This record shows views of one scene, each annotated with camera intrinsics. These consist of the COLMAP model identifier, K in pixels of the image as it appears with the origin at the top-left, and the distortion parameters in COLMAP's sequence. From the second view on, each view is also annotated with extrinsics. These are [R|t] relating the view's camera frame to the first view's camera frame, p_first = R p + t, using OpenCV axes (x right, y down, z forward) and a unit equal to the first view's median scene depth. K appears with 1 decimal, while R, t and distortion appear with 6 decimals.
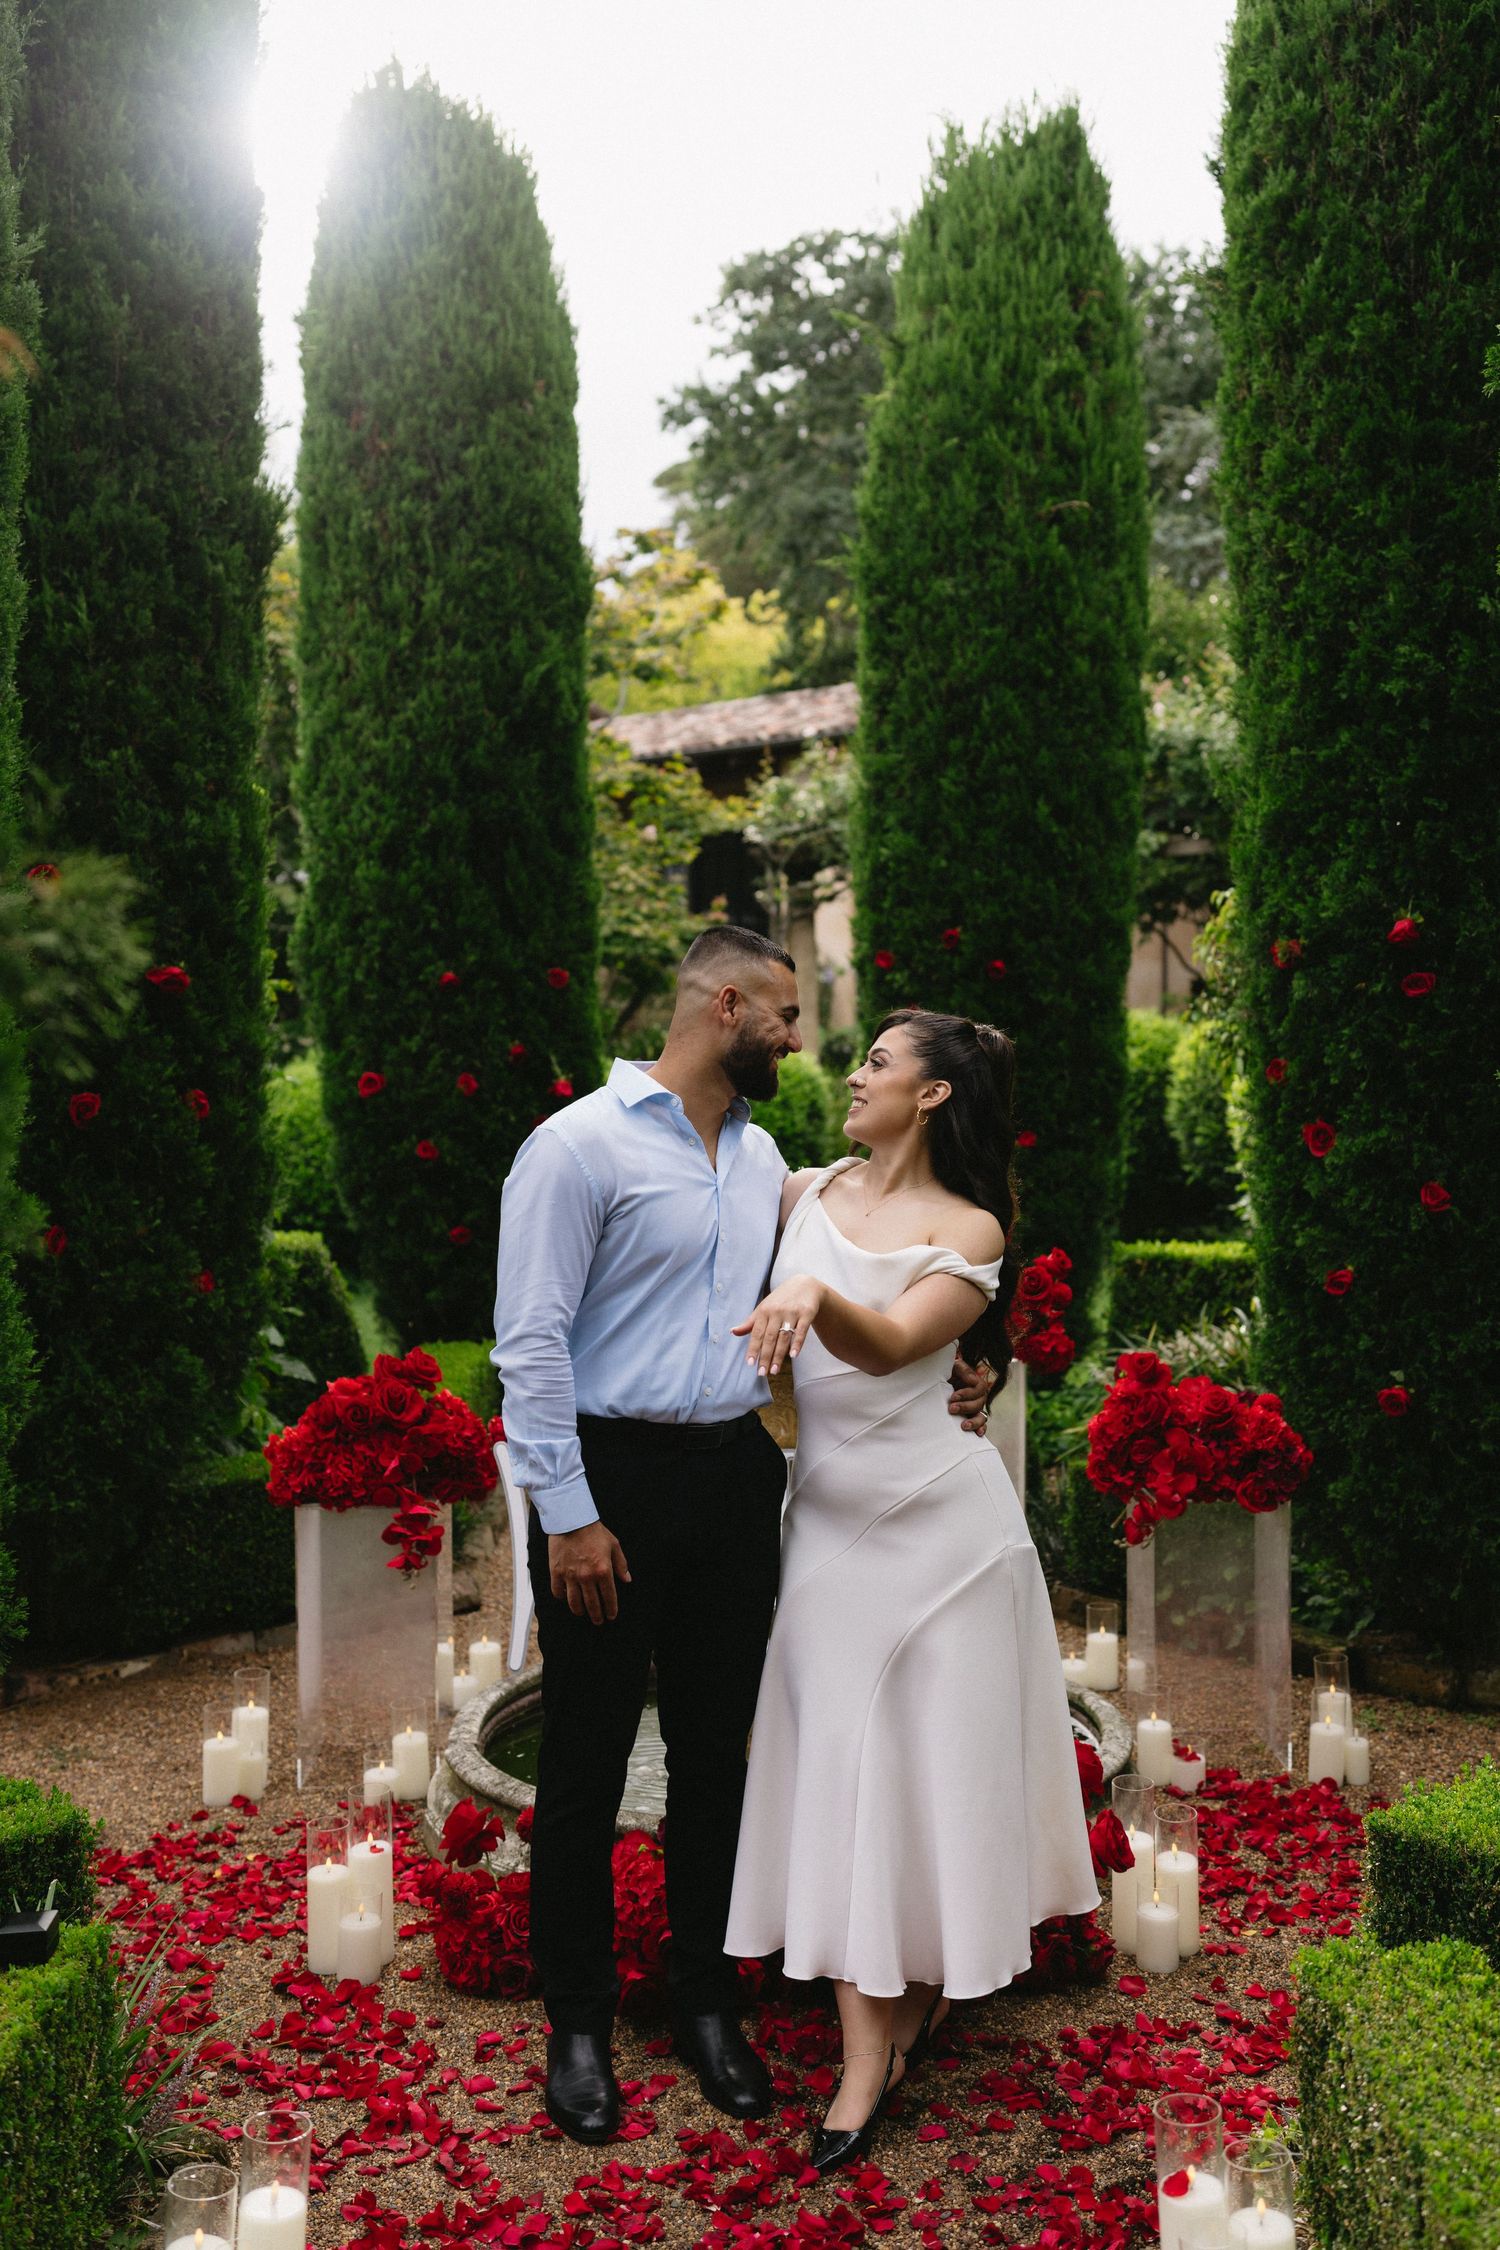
lens RADIAL K [[2420.8, 0, 786.7], [0, 2420.8, 1044.7], [0, 0, 1]] dist [0.007790, 0.035028]
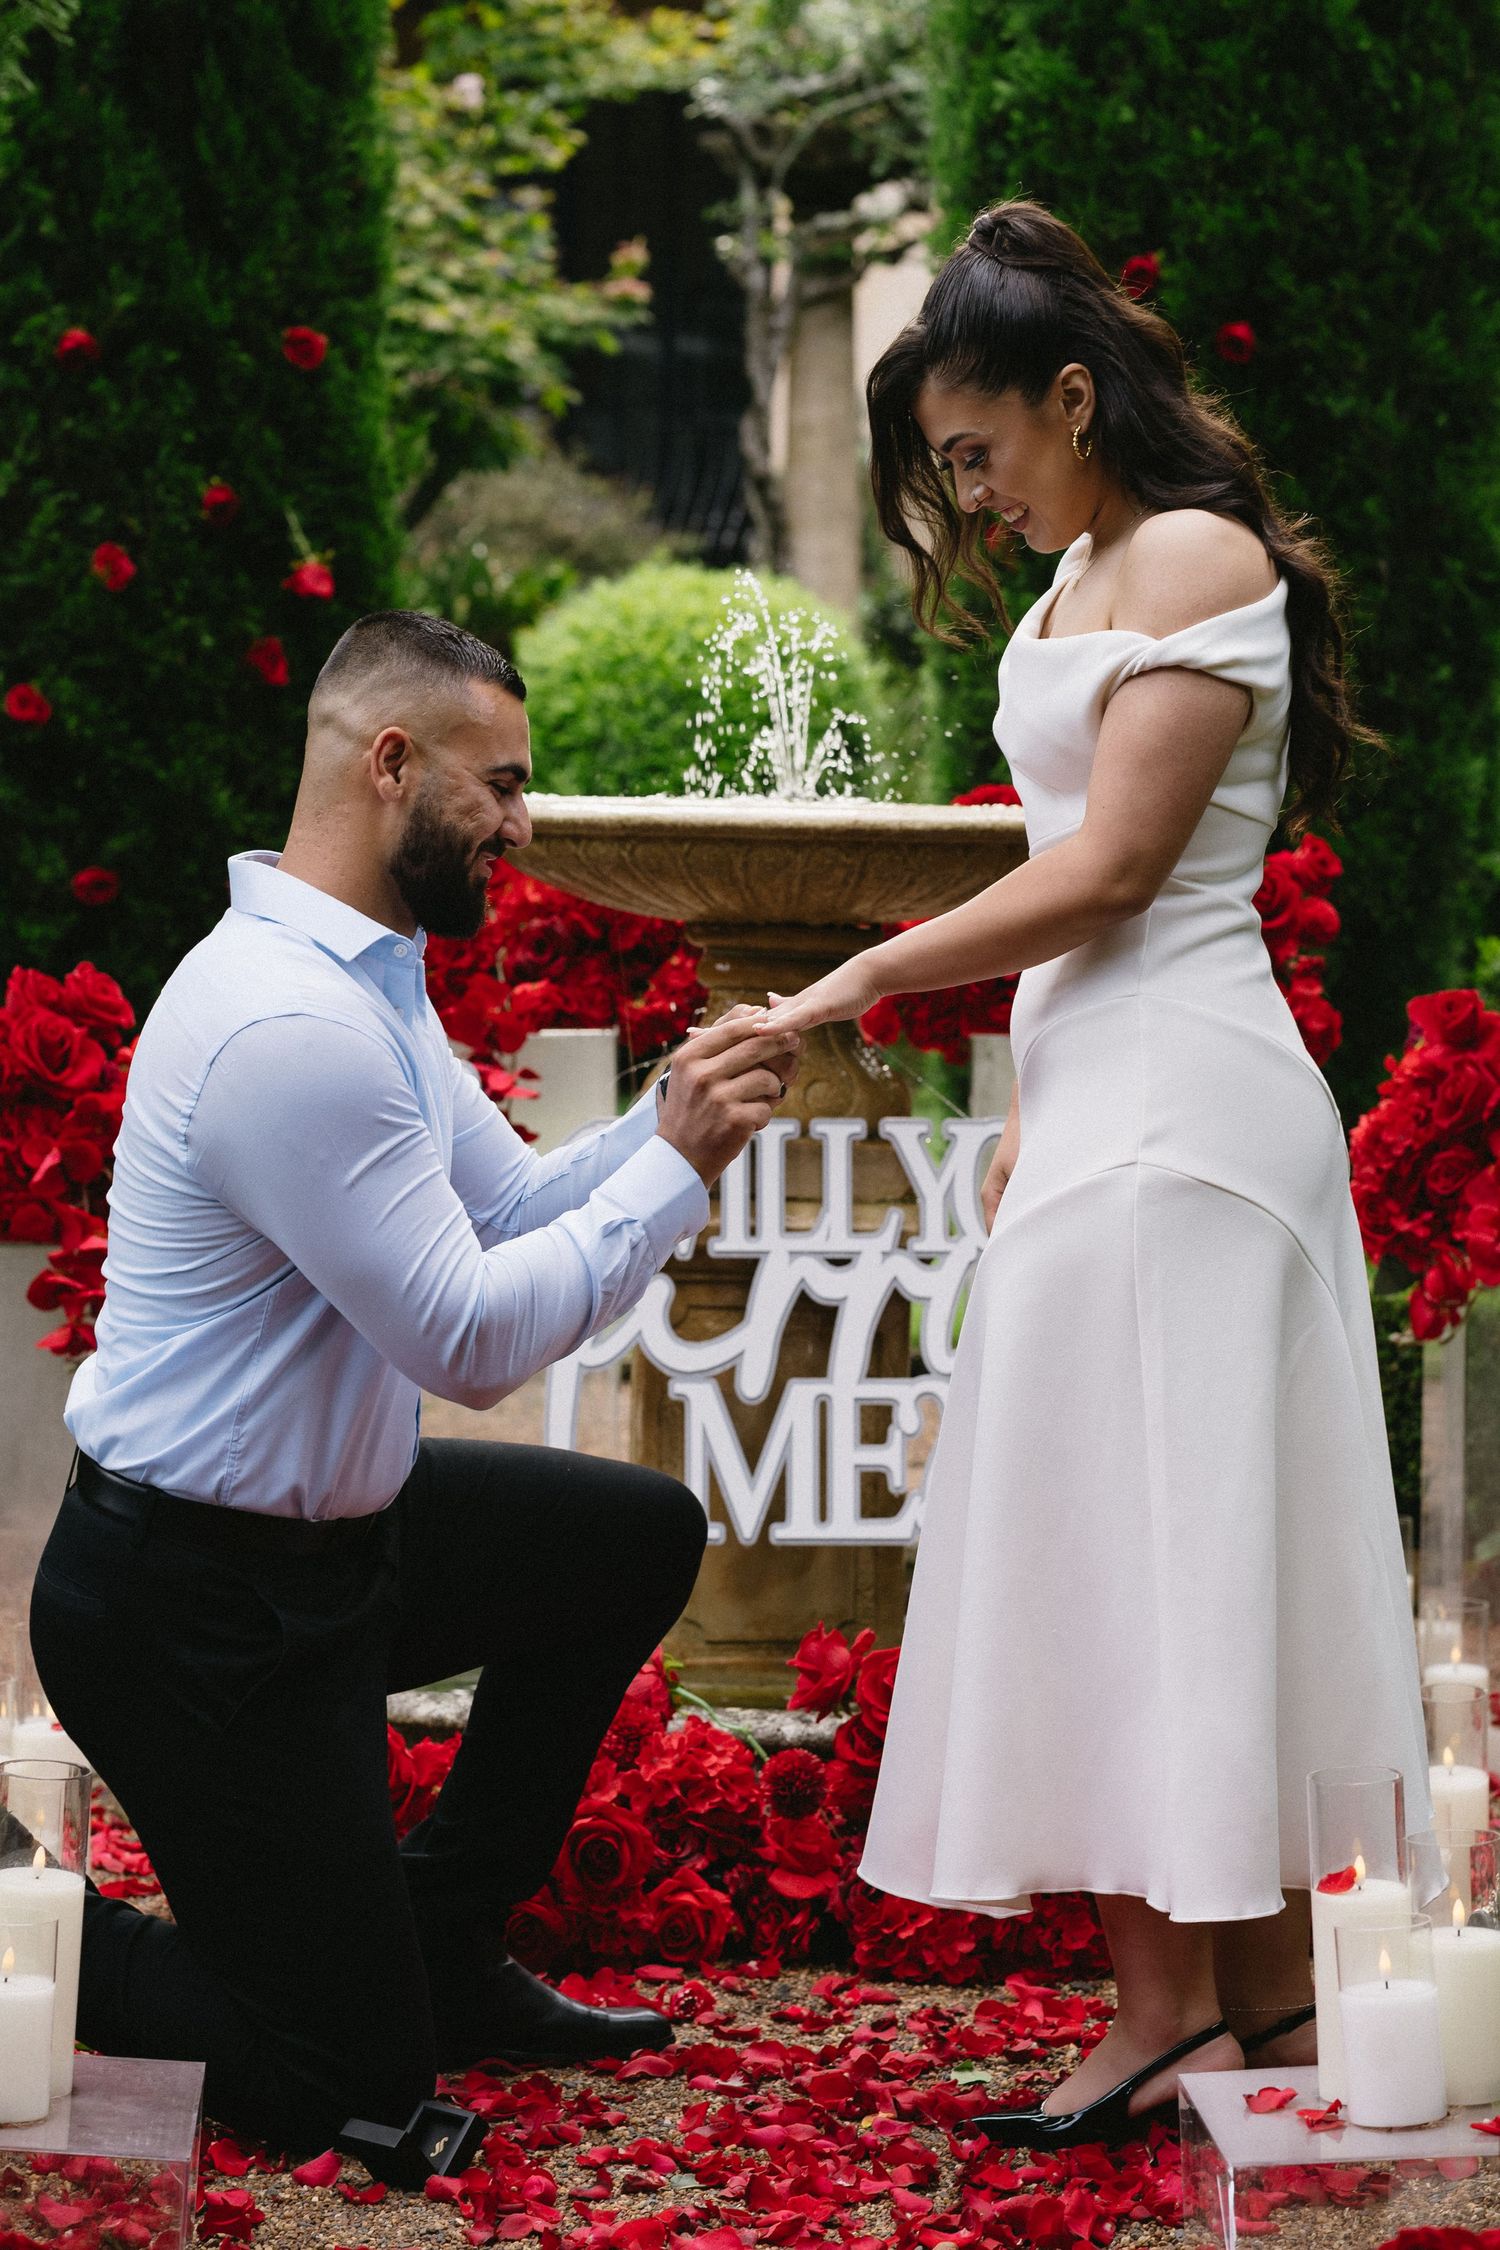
lens RADIAL K [[6462.6, 0, 758.2], [0, 6462.6, 1038.8], [0, 0, 1]] dist [0.014902, 0.715769]
pose [[0.999890, 0.014608, -0.002559, -0.001010], [-0.014470, 0.998759, 0.047646, 0.044198], [0.003252, -0.047604, 0.998861, -0.254693]]
